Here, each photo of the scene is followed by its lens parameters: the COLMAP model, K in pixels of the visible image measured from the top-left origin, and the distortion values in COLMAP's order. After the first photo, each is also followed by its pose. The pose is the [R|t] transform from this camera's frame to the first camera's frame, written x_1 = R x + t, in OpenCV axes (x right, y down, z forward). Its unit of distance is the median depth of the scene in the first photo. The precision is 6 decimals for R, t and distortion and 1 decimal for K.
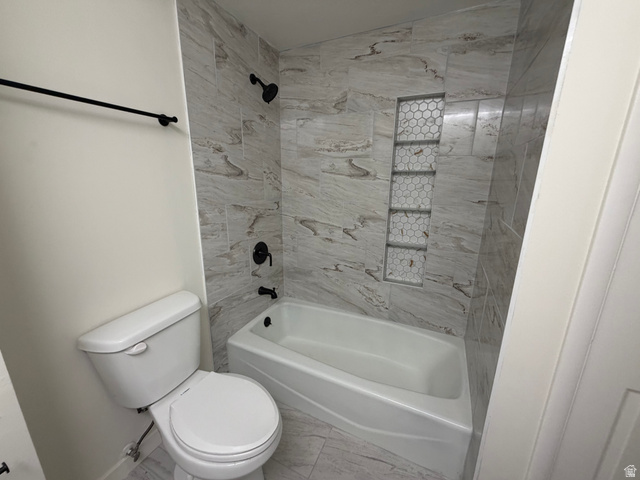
lens RADIAL K [[254.3, 0, 318.5], [0, 254.3, 240.7], [0, 0, 1]] dist [0.000539, -0.000877]
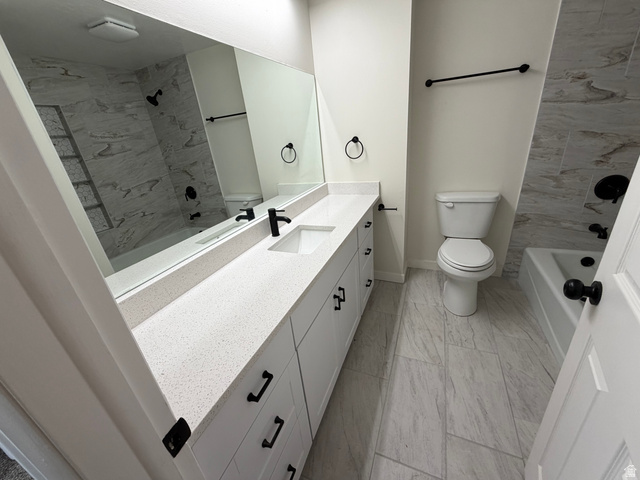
lens RADIAL K [[254.3, 0, 318.9], [0, 254.3, 238.9], [0, 0, 1]] dist [0.000539, -0.000877]
pose [[0.041331, 0.379695, -0.924188, 0.784604], [-0.145177, 0.917444, 0.370432, 0.039255], [0.988542, 0.118861, 0.093042, -0.133913]]
